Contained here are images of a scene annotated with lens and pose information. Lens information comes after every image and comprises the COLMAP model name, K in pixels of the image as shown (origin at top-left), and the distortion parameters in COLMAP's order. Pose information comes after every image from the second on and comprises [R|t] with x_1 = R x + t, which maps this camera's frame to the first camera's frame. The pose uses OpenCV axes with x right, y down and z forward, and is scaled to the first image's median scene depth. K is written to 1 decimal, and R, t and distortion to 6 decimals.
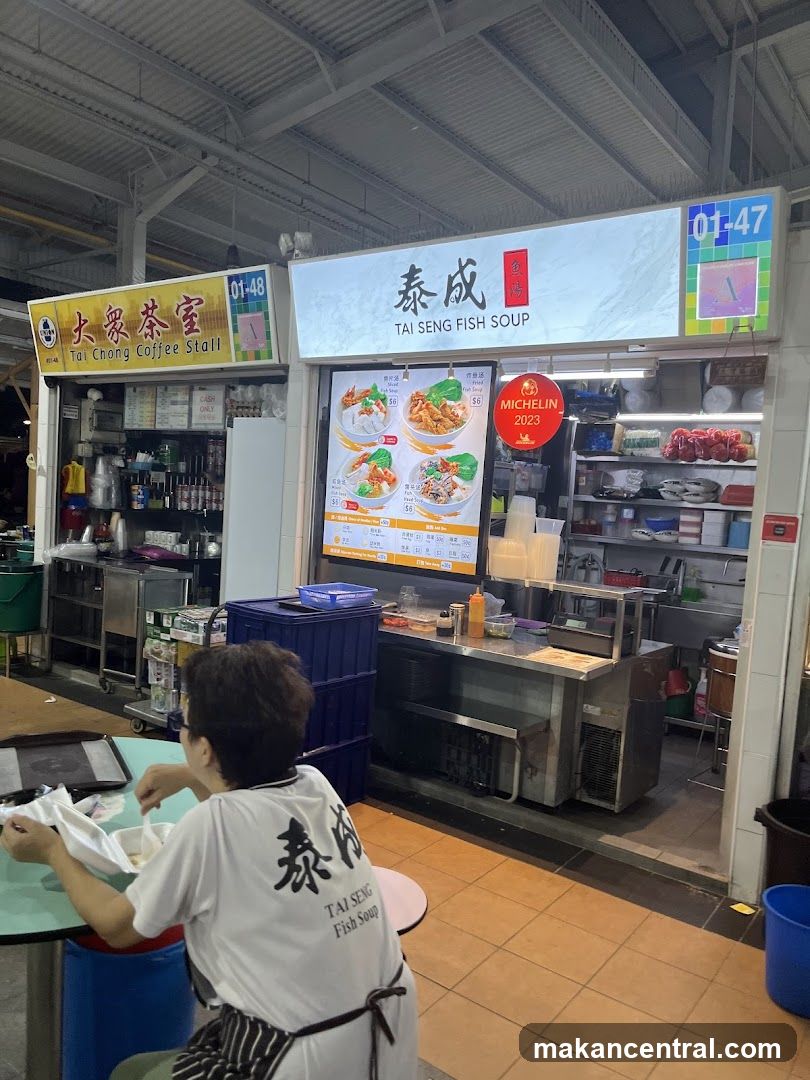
lens RADIAL K [[817.2, 0, 370.3], [0, 817.2, 541.2], [0, 0, 1]] dist [0.036297, -0.037649]
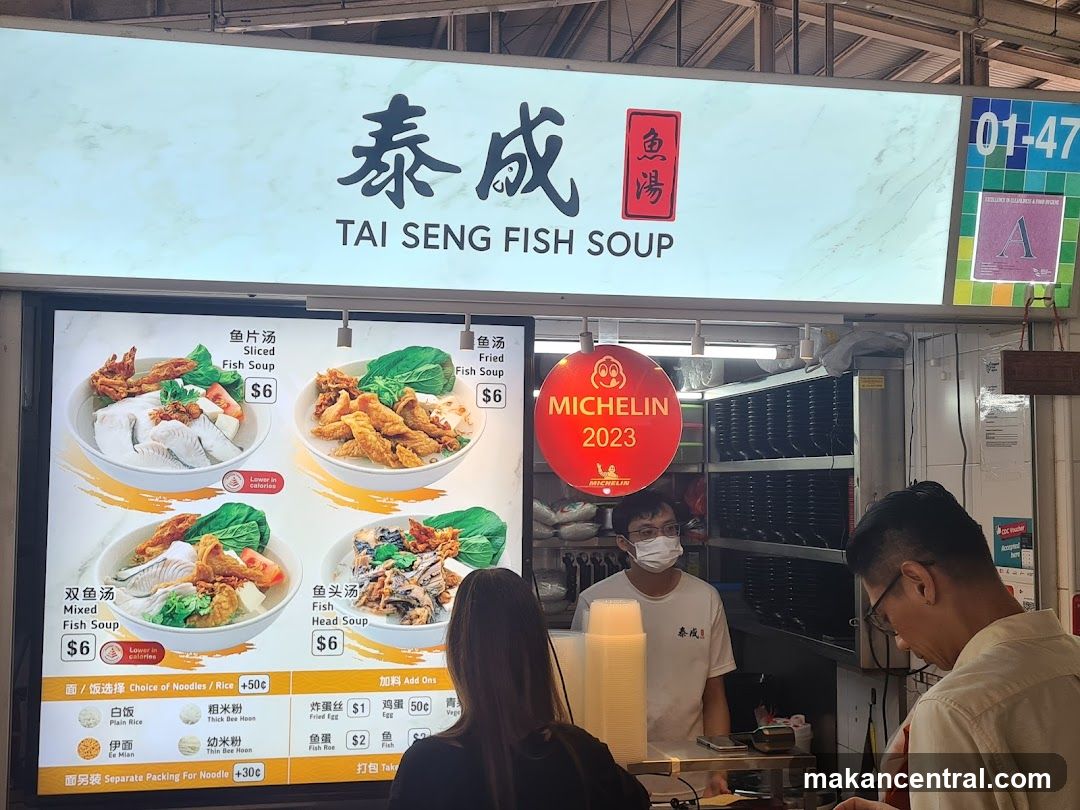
lens RADIAL K [[1375.3, 0, 543.0], [0, 1375.3, 370.1], [0, 0, 1]] dist [0.060150, 0.021163]
pose [[0.648170, -0.001686, 0.761494, -0.455207], [0.092159, 0.992821, -0.076247, -0.124063], [-0.755898, 0.119600, 0.643672, 0.470608]]
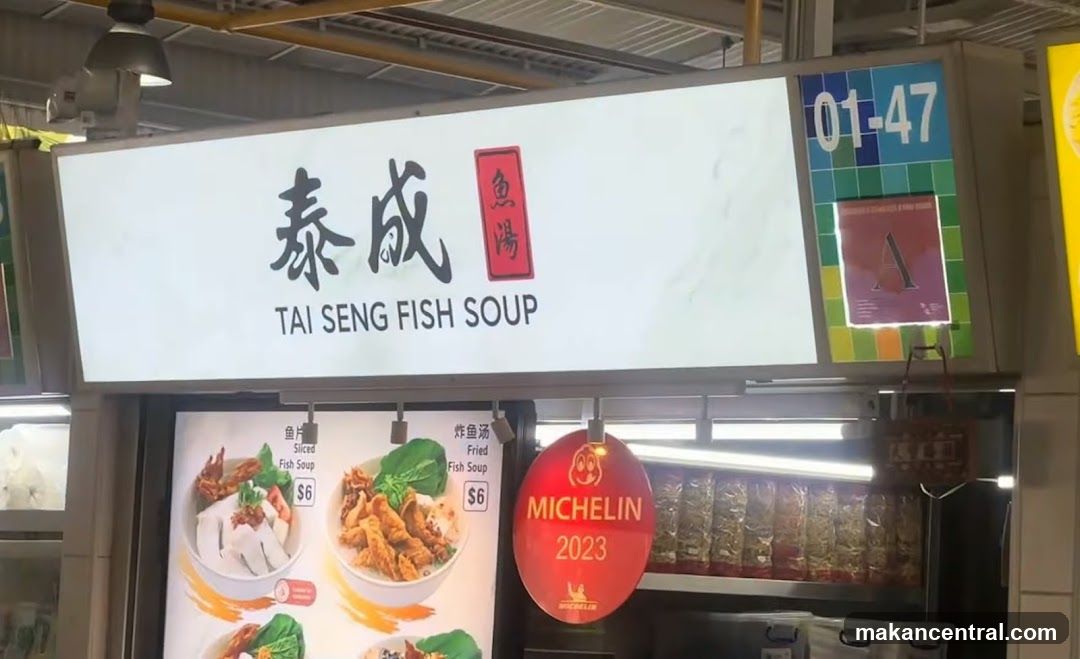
lens RADIAL K [[3024.8, 0, 540.2], [0, 3024.8, 287.1], [0, 0, 1]] dist [-0.075344, 0.740554]
pose [[0.991770, -0.035914, -0.122888, 0.342108], [0.013928, 0.984419, -0.175289, -0.017064], [0.127269, 0.172134, 0.976817, -0.420614]]
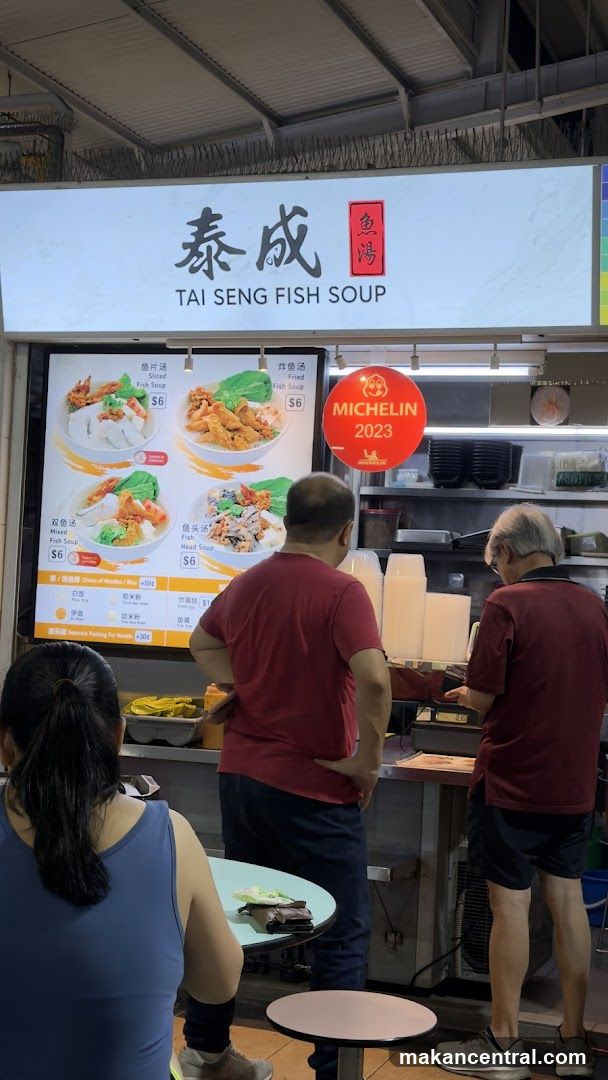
lens RADIAL K [[1576.5, 0, 246.6], [0, 1576.5, 482.3], [0, 0, 1]] dist [0.199526, 0.017910]
pose [[0.957176, -0.001766, 0.289503, -0.299558], [0.034142, 0.993692, -0.106820, 0.037634], [-0.287488, 0.112130, 0.951198, -0.256735]]
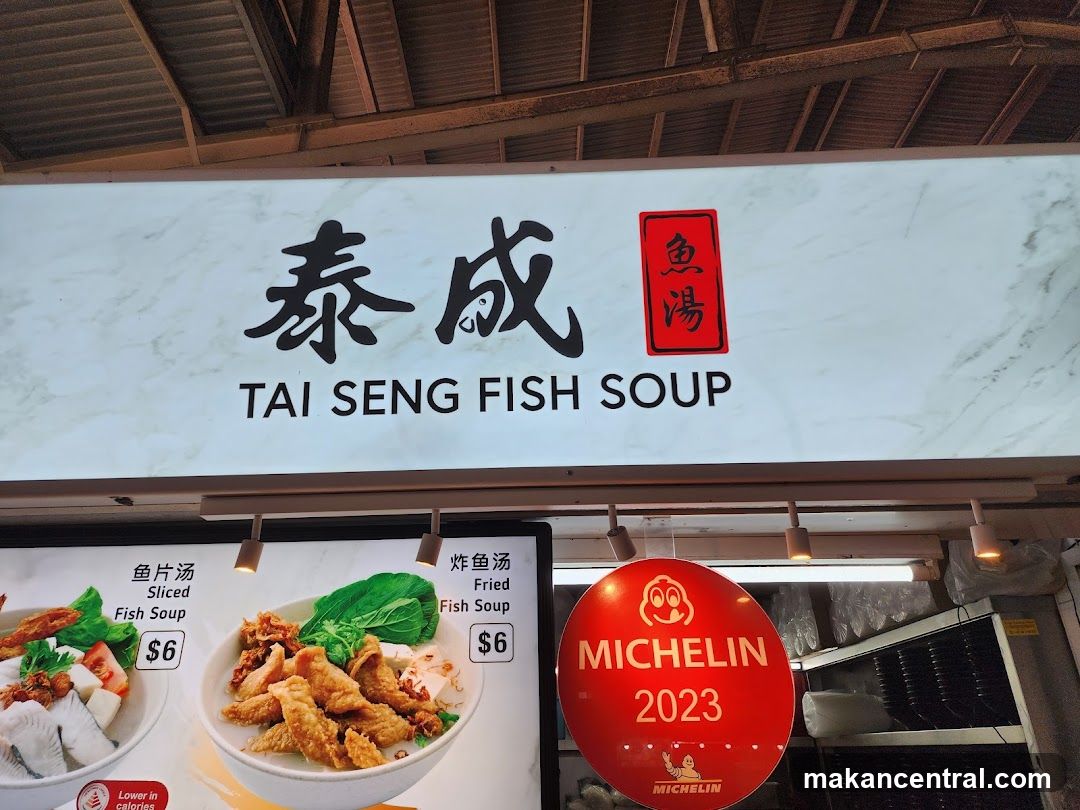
lens RADIAL K [[703.9, 0, 529.1], [0, 703.9, 391.2], [0, 0, 1]] dist [0.091419, -0.082350]
pose [[0.793976, 0.194406, 0.576028, -0.037998], [0.112302, 0.884289, -0.453235, -0.131590], [-0.597487, 0.424547, 0.680272, 0.765671]]
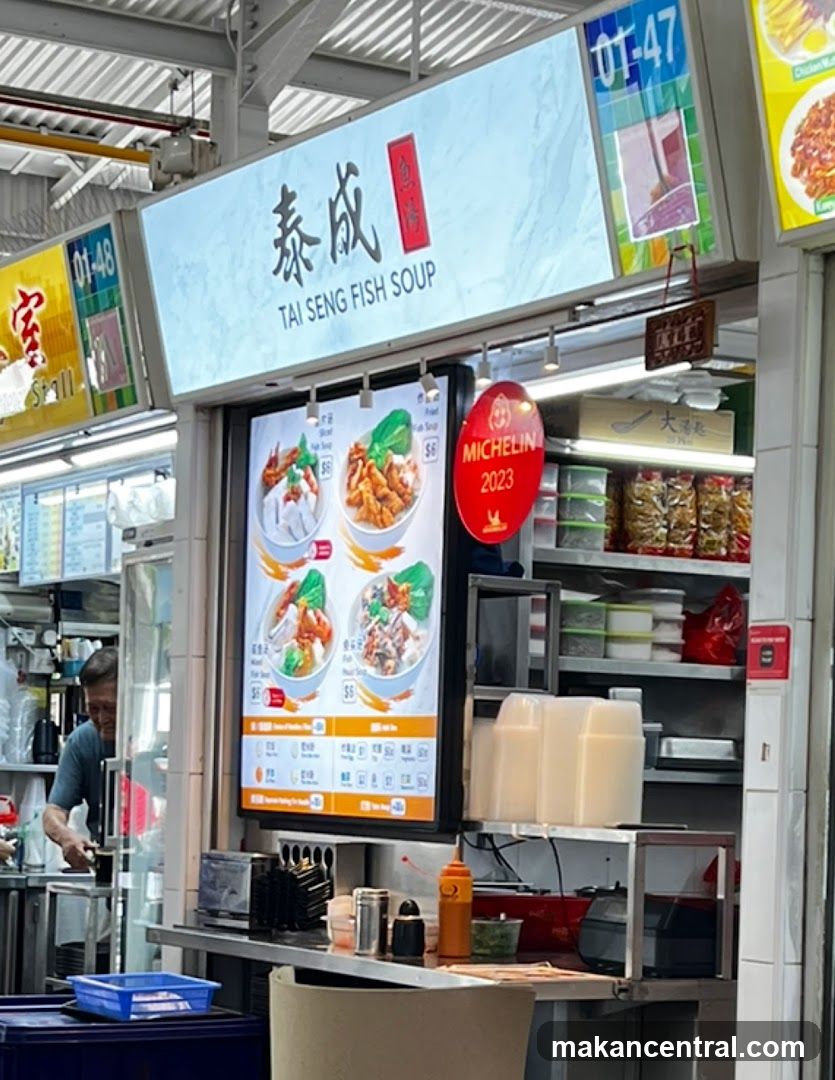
lens RADIAL K [[2491.6, 0, 418.4], [0, 2491.6, 715.9], [0, 0, 1]] dist [0.080046, 0.517942]
pose [[0.931521, -0.044687, -0.360931, 0.637220], [0.006323, 0.994262, -0.106781, 0.133952], [0.363632, 0.097187, 0.926459, -0.316267]]
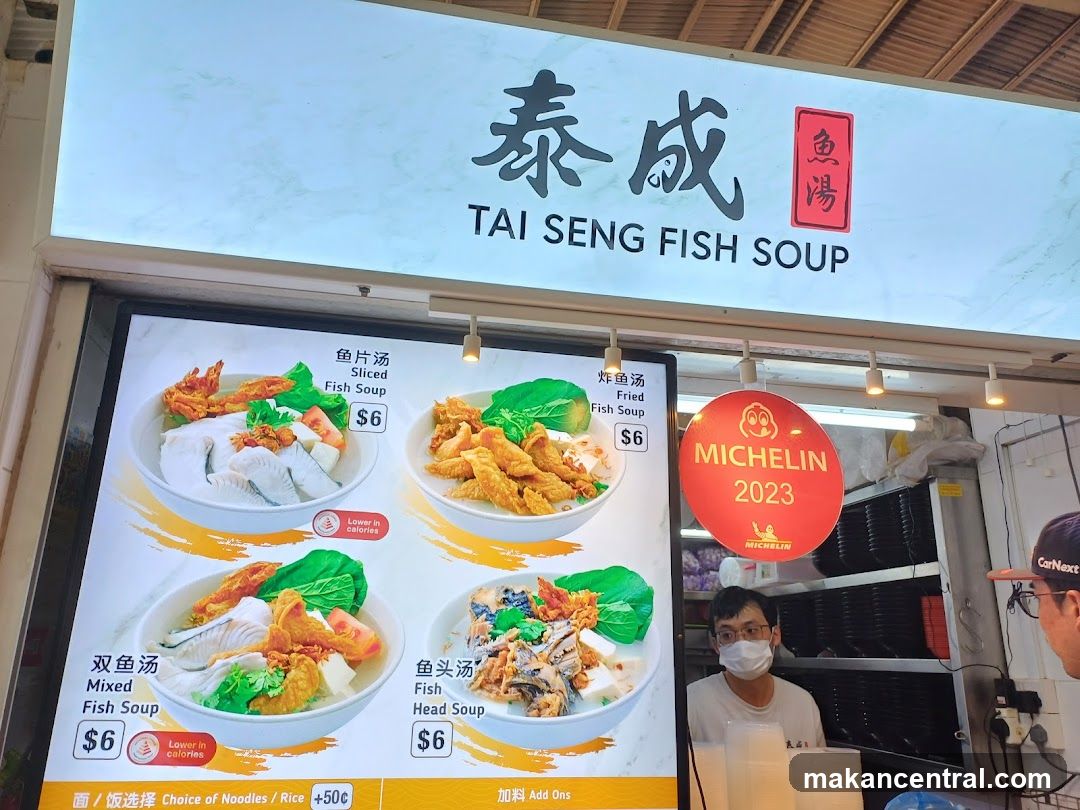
lens RADIAL K [[801.8, 0, 539.9], [0, 801.8, 395.9], [0, 0, 1]] dist [0.153919, -0.234593]
pose [[0.648912, 0.178385, 0.739657, -0.203763], [0.075505, 0.952232, -0.295895, -0.075908], [-0.757108, 0.247858, 0.604446, 0.790429]]
